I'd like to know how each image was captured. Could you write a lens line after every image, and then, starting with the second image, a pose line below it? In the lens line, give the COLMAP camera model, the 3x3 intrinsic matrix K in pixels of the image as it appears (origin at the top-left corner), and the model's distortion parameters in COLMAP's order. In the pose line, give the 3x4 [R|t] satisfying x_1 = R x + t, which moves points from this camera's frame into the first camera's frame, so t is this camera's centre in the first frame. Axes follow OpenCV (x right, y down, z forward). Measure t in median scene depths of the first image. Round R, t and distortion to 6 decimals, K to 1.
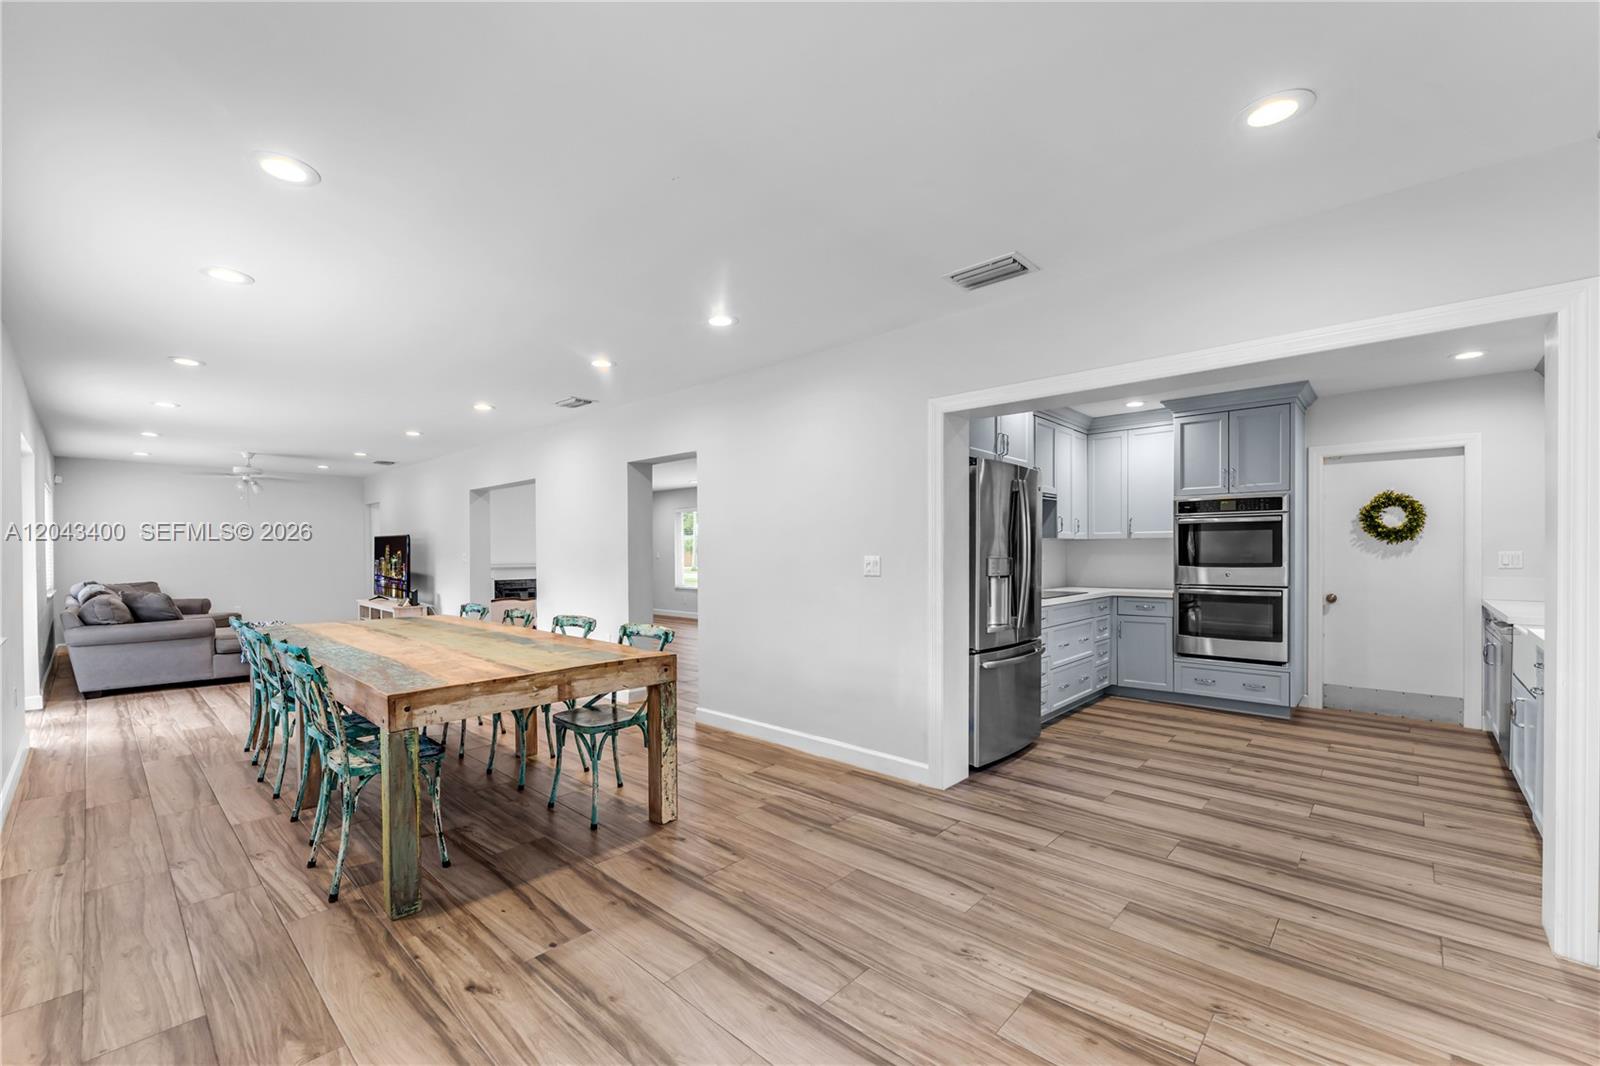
lens RADIAL K [[659.0, 0, 780.6], [0, 659.0, 554.7], [0, 0, 1]] dist [0.000471, 0.000303]
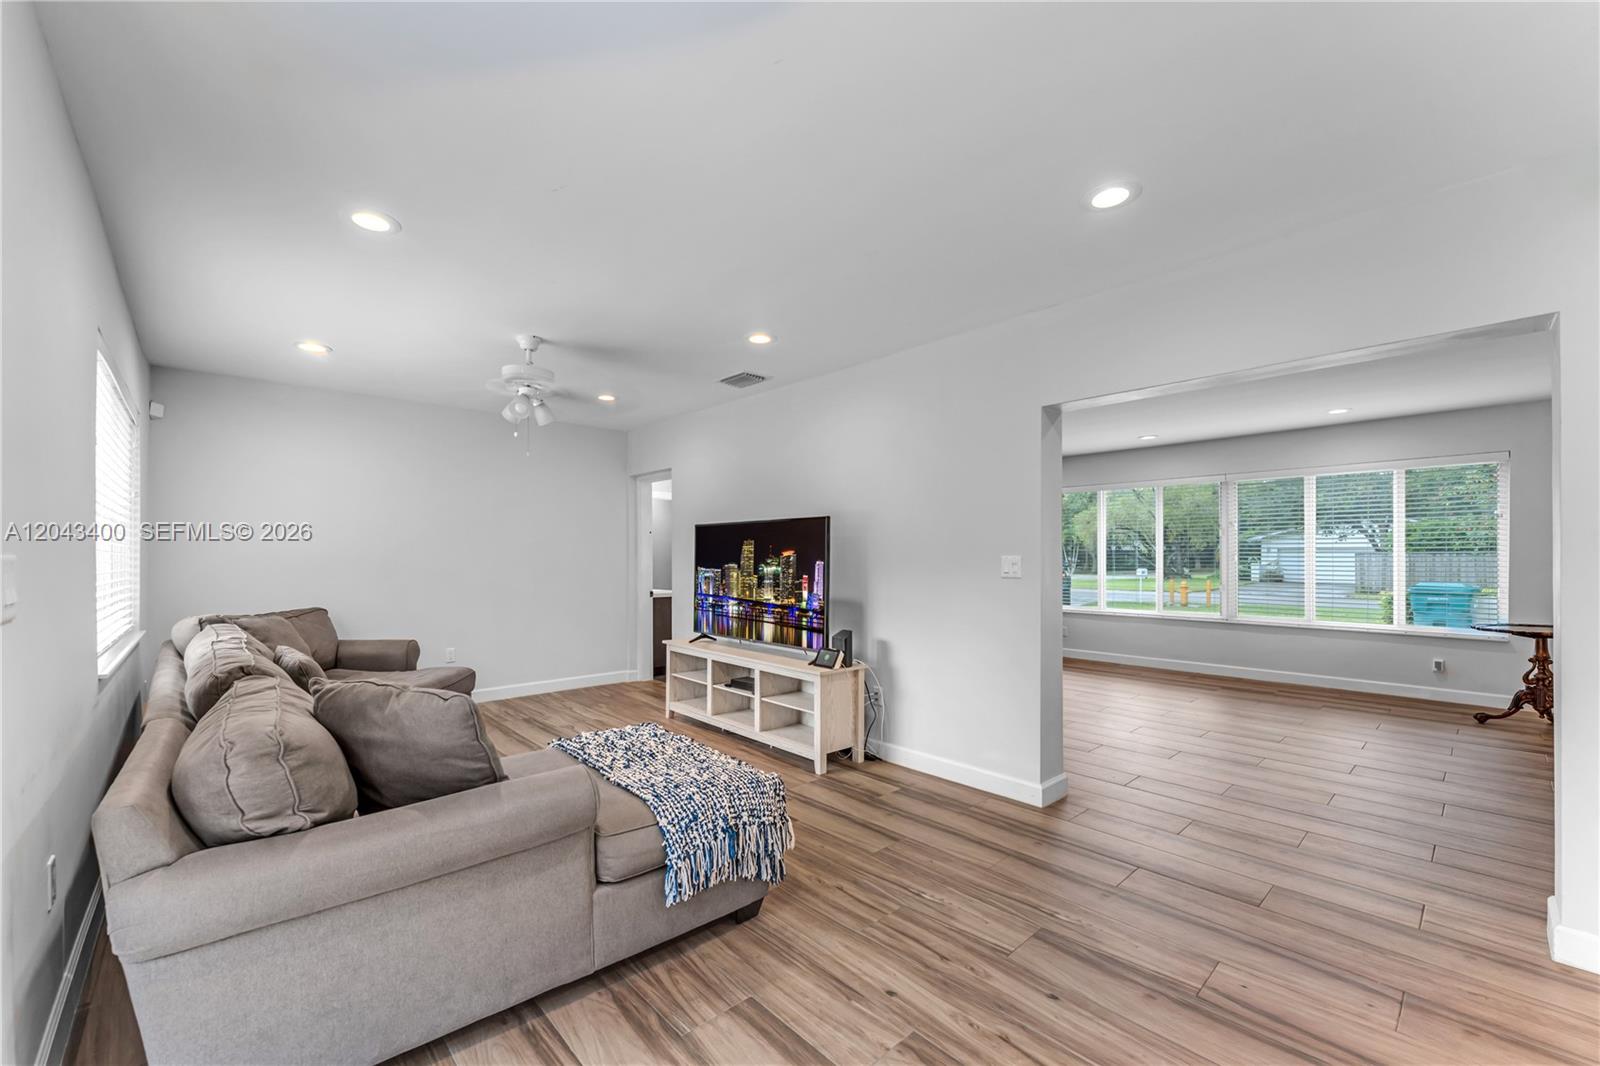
lens RADIAL K [[659.2, 0, 800.8], [0, 659.2, 560.8], [0, 0, 1]] dist [-0.002425, -0.000136]
pose [[0.996840, 0.002719, -0.079388, -0.094075], [-0.002763, 0.999996, -0.000437, 0.000387], [0.079386, 0.000655, 0.996844, 0.089924]]
